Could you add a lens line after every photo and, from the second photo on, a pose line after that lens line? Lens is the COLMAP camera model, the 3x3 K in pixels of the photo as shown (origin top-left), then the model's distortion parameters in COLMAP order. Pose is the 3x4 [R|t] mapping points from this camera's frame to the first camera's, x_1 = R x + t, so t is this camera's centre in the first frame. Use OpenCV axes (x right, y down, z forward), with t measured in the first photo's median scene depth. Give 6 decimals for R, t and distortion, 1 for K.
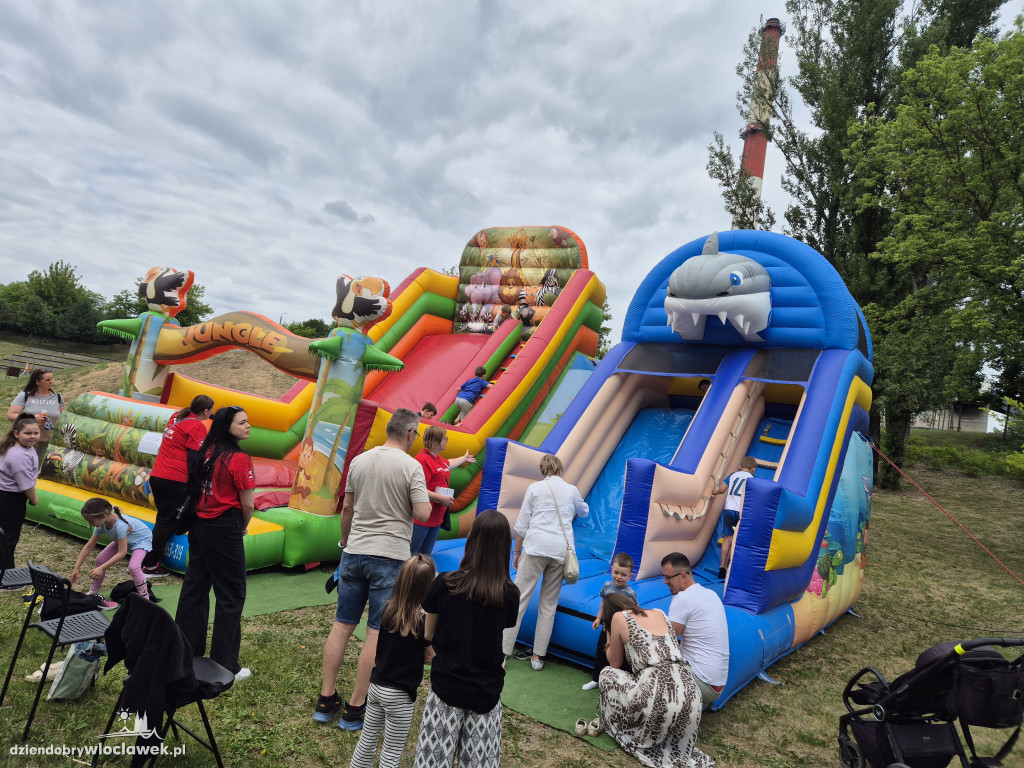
lens RADIAL K [[683.0, 0, 509.2], [0, 683.0, 385.2], [0, 0, 1]] dist [0.071268, -0.062776]
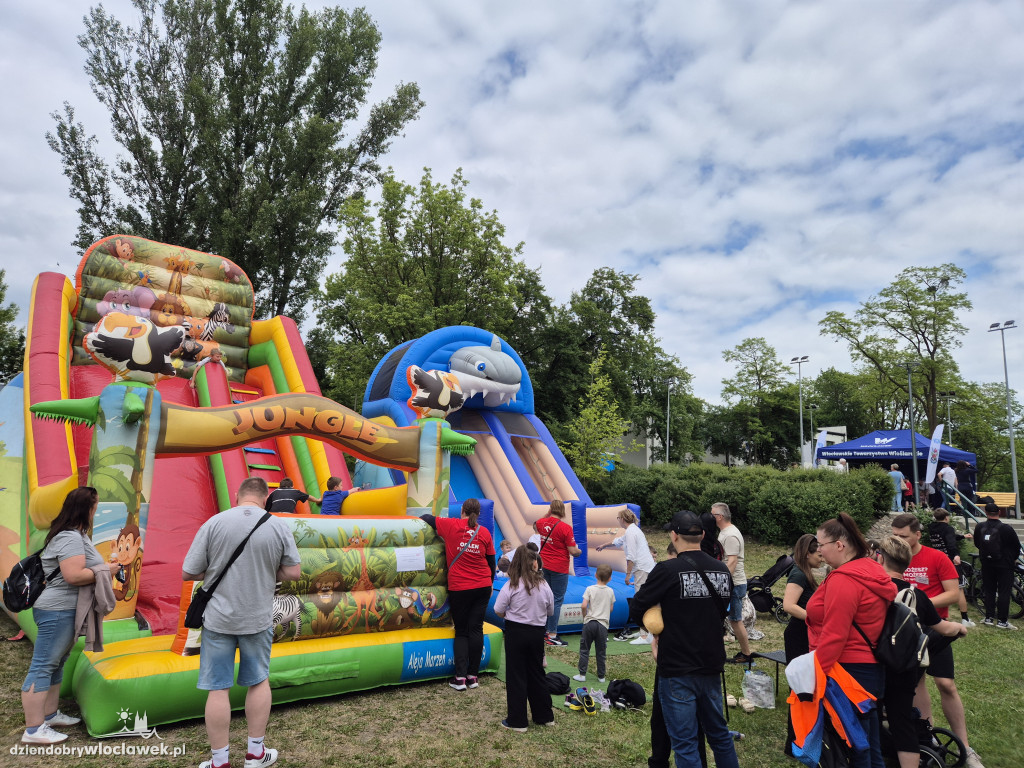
lens RADIAL K [[683.0, 0, 509.9], [0, 683.0, 385.2], [0, 0, 1]] dist [0.071268, -0.062776]
pose [[0.391862, 0.012182, 0.919943, -0.656337], [-0.046364, 0.998903, 0.006521, -0.081656], [-0.918855, -0.045207, 0.391998, 0.257952]]
